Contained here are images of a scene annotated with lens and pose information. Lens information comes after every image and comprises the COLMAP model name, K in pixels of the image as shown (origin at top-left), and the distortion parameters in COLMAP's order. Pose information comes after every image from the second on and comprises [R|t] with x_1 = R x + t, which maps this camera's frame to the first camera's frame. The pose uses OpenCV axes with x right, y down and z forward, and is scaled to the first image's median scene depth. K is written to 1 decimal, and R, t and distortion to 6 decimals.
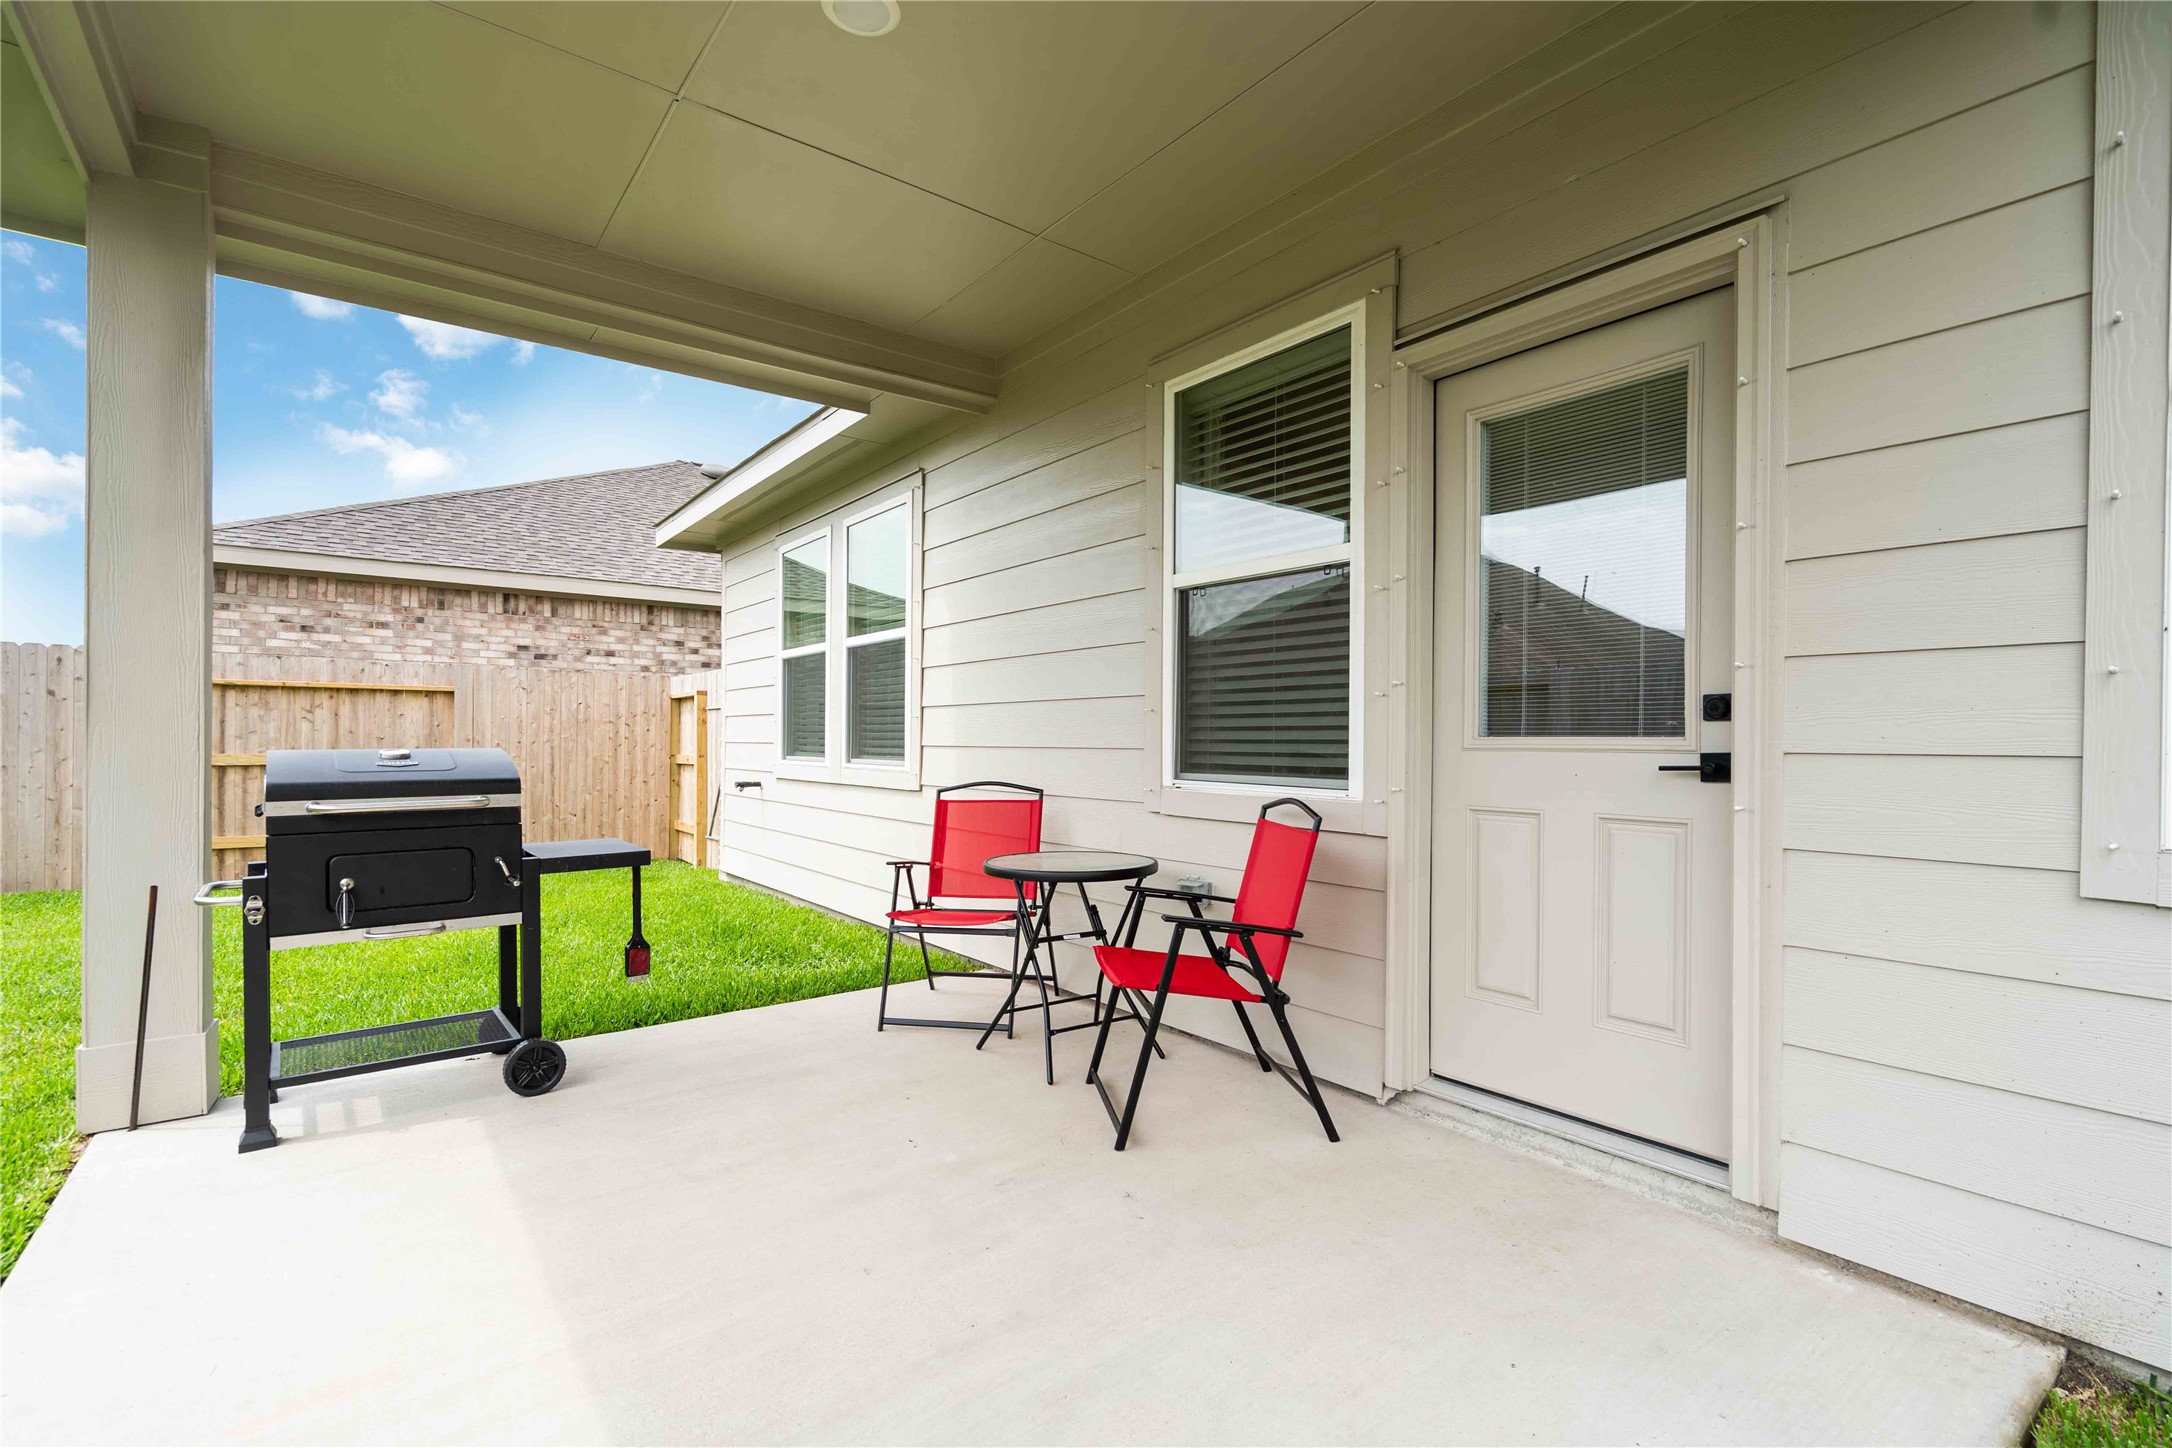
lens RADIAL K [[1008.2, 0, 1101.4], [0, 1008.2, 742.3], [0, 0, 1]] dist [-0.009600, 0.002974]
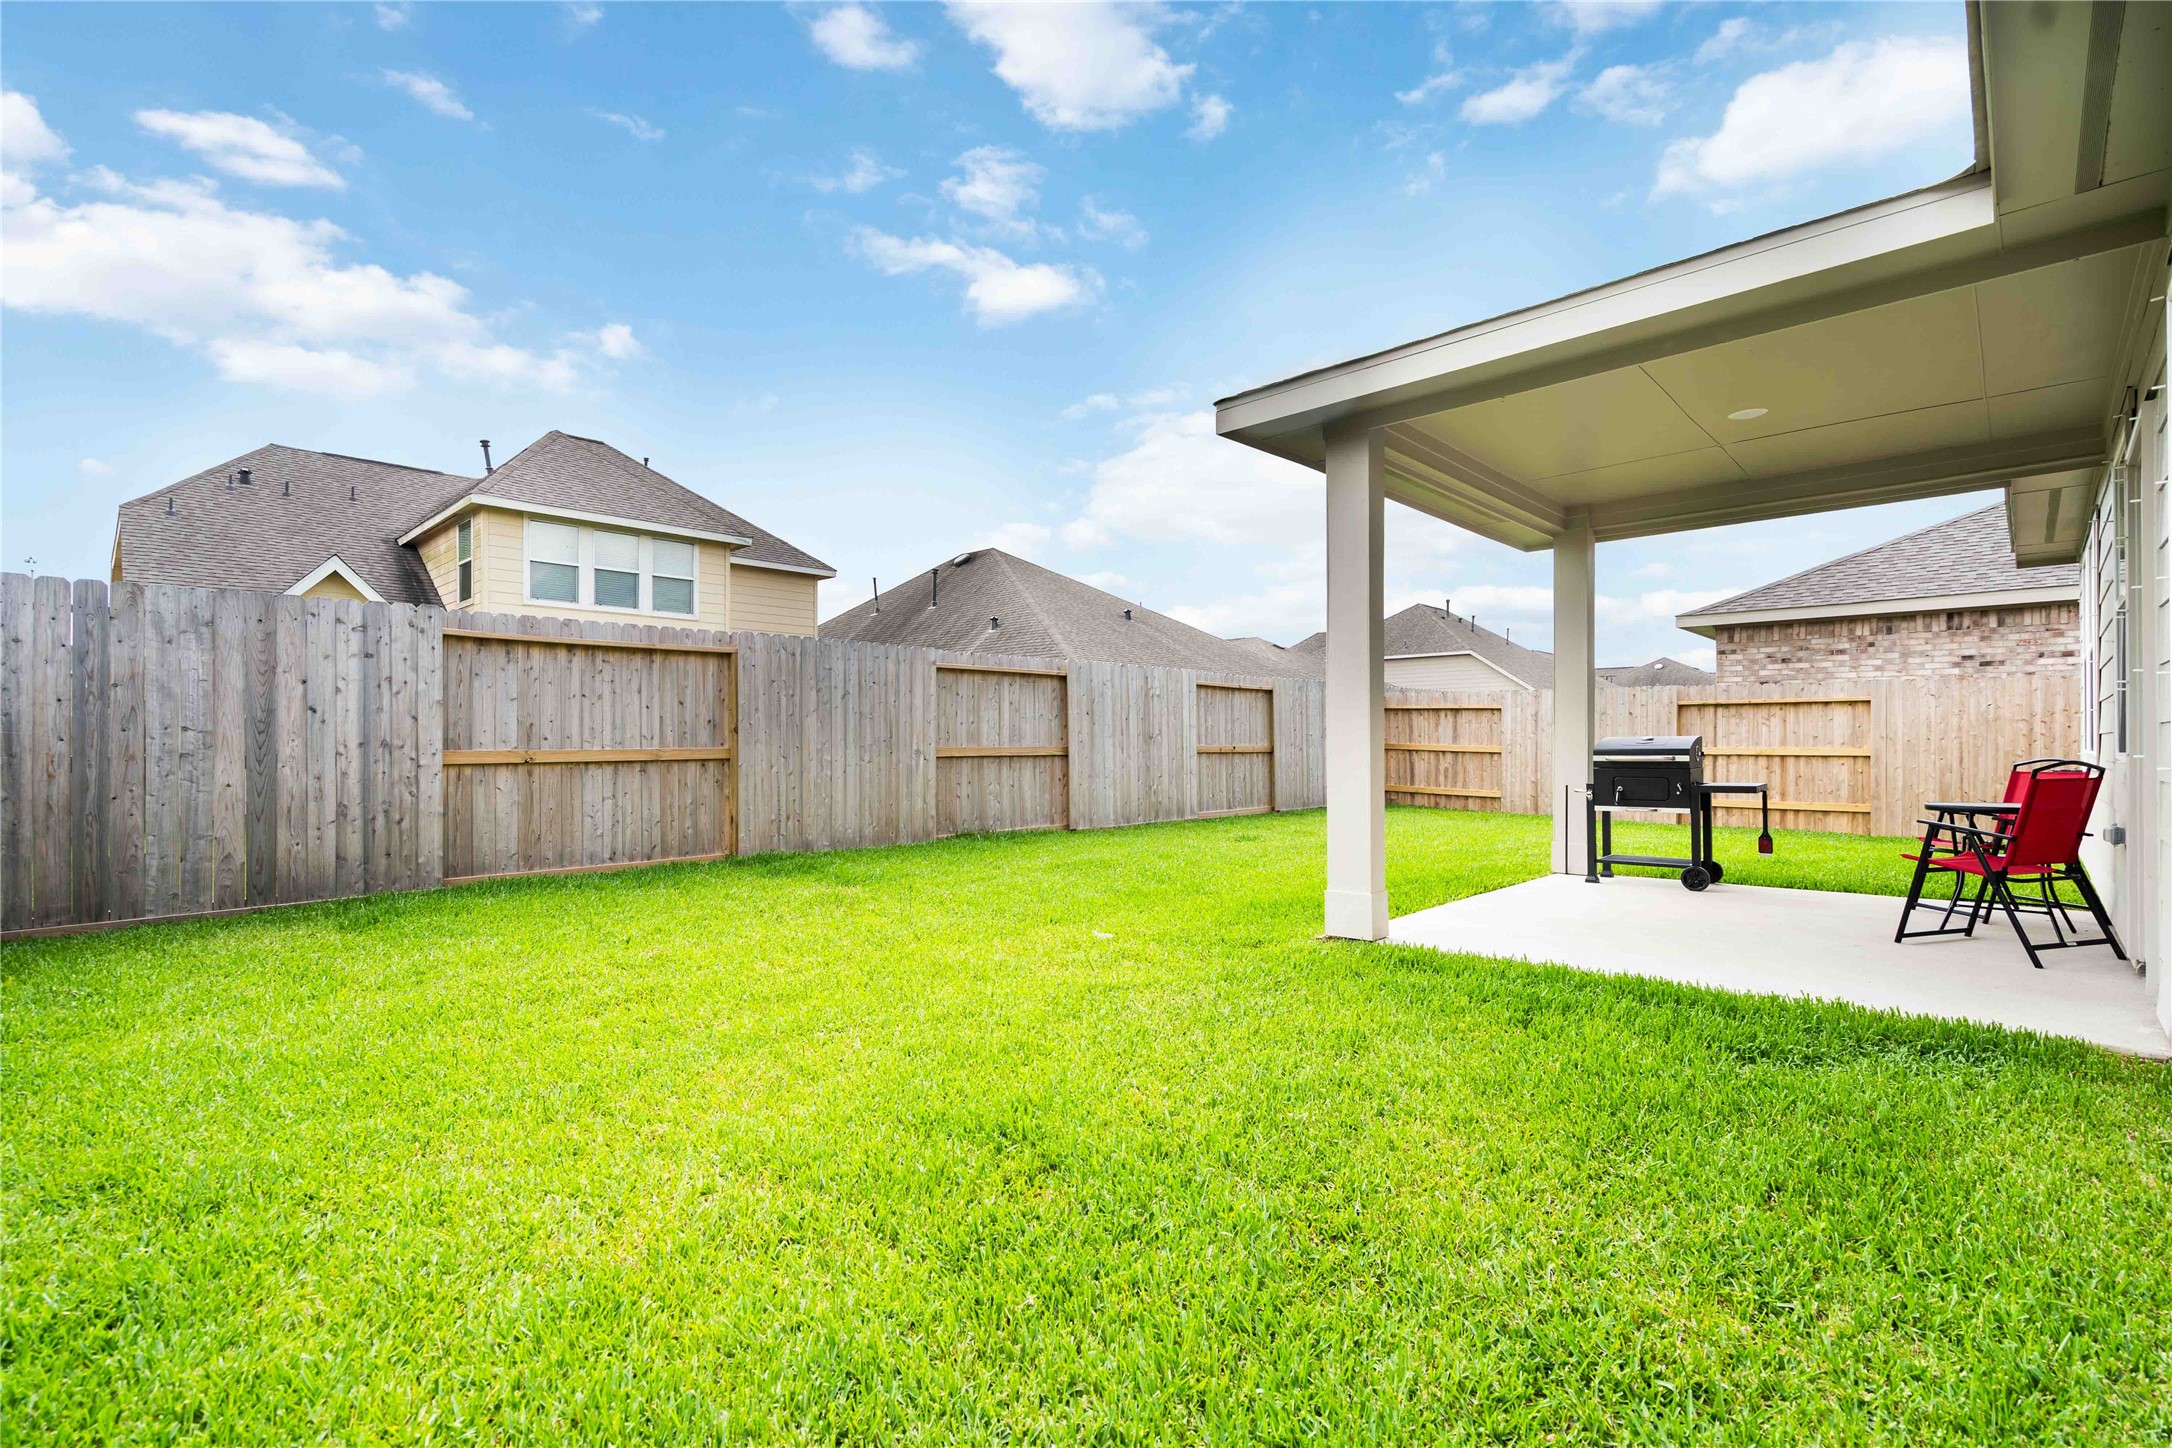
lens RADIAL K [[1008.2, 0, 1093.5], [0, 1008.2, 739.8], [0, 0, 1]] dist [-0.009600, 0.002974]
pose [[0.178415, -0.009605, -0.983908, 0.415796], [0.001556, 0.999954, -0.009480, 0.010571], [0.983954, 0.000160, 0.178422, -0.211221]]
